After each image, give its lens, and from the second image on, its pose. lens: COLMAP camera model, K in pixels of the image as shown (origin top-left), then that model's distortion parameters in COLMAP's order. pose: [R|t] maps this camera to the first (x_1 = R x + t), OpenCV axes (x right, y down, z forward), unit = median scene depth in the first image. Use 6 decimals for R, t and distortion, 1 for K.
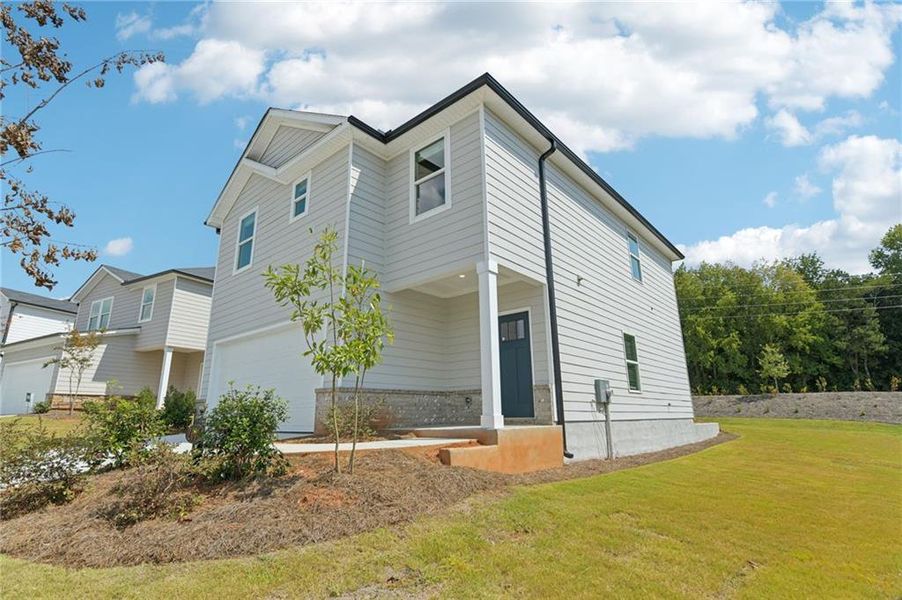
lens RADIAL K [[445.7, 0, 445.4], [0, 445.7, 300.8], [0, 0, 1]] dist [0.001960, 0.000246]
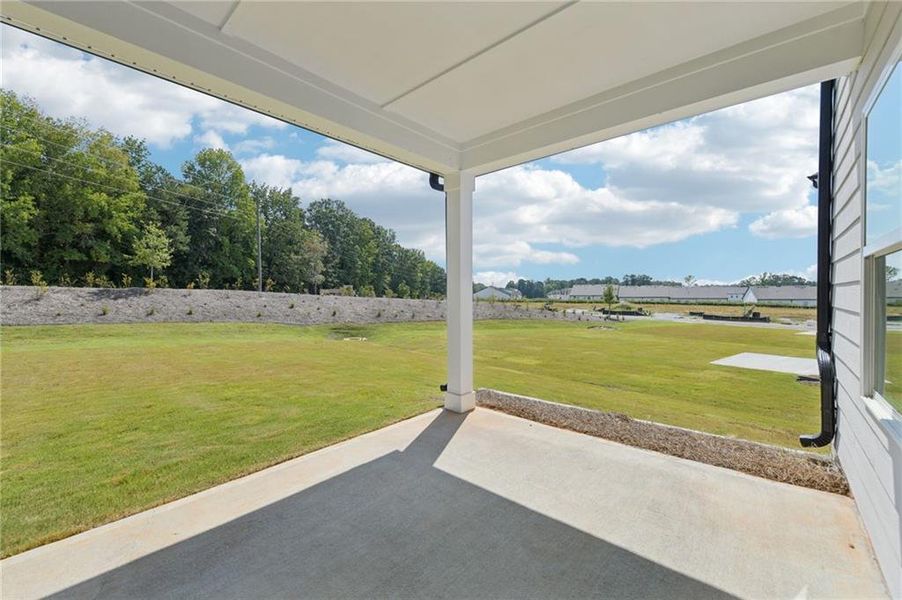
lens RADIAL K [[362.9, 0, 447.1], [0, 362.9, 296.9], [0, 0, 1]] dist [-0.003701, -0.000379]
pose [[0.017346, 0.010972, 0.999789, 0.087199], [-0.253171, 0.967401, -0.006224, 0.061522], [-0.967266, -0.253010, 0.019559, 0.310029]]
